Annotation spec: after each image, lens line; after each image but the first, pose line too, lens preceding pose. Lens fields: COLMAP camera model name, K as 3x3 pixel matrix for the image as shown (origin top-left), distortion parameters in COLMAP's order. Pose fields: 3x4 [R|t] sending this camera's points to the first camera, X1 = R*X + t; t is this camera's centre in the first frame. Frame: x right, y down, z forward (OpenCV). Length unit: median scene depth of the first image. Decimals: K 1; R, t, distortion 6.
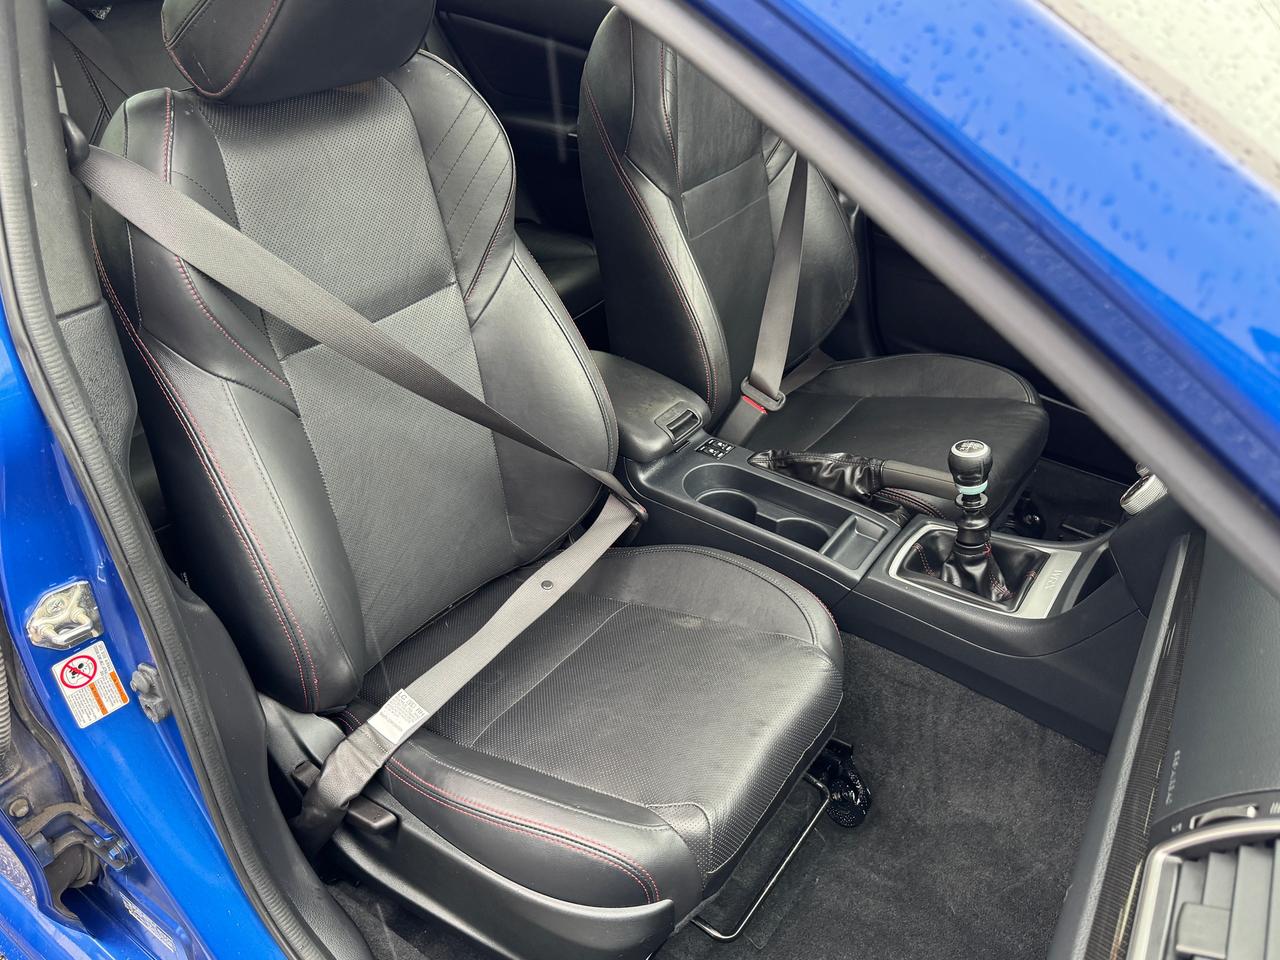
lens RADIAL K [[983.1, 0, 629.1], [0, 983.1, 471.6], [0, 0, 1]] dist [0.038613, -0.007541]
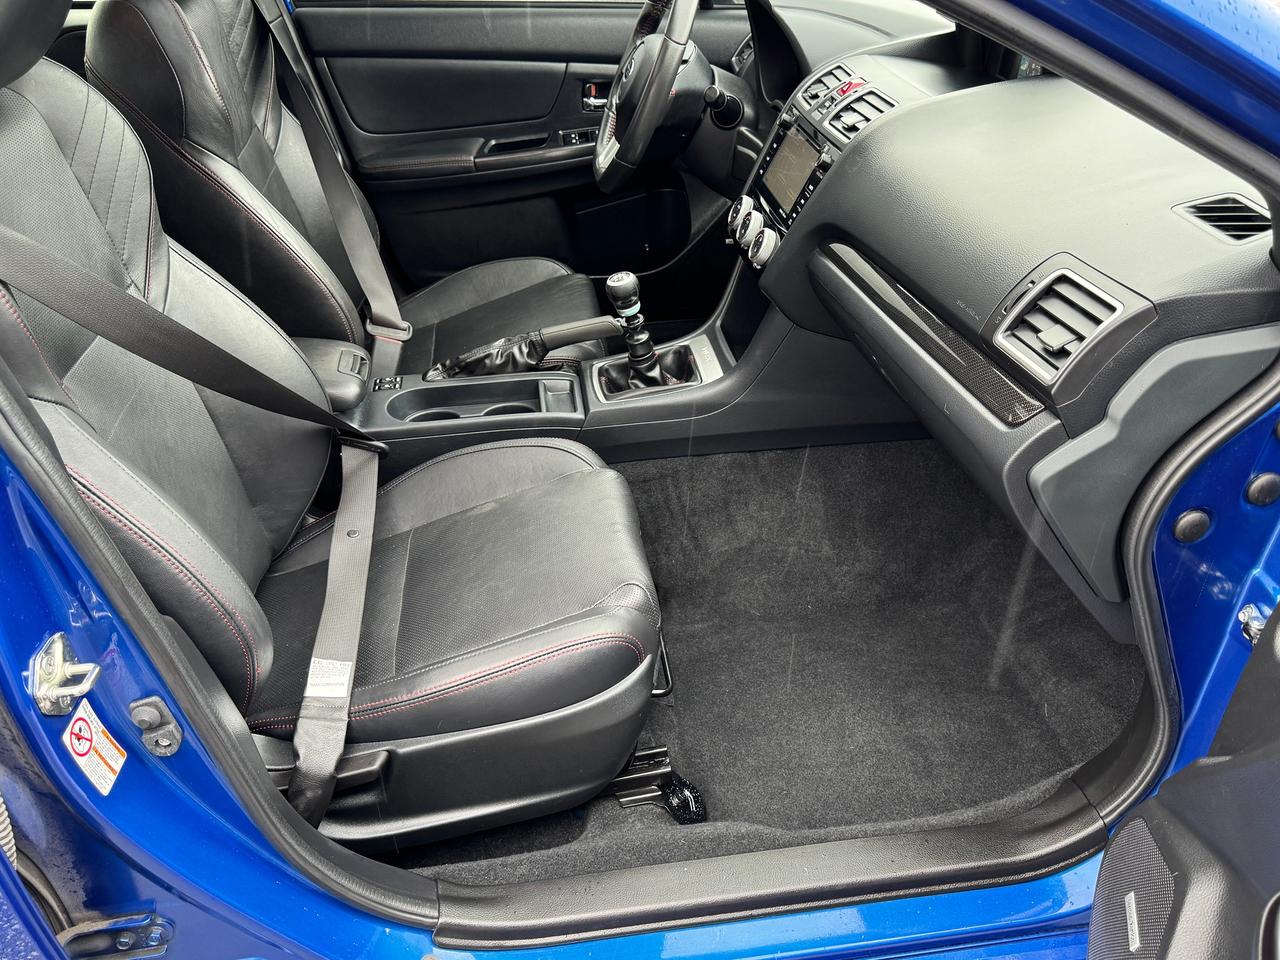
lens RADIAL K [[1029.9, 0, 636.5], [0, 1029.9, 489.8], [0, 0, 1]] dist [0.010479, -0.017751]
pose [[0.739628, -0.406590, 0.536316, -0.420803], [0.409401, 0.904300, 0.120964, 0.064961], [-0.534174, 0.130100, 0.835304, -0.059594]]
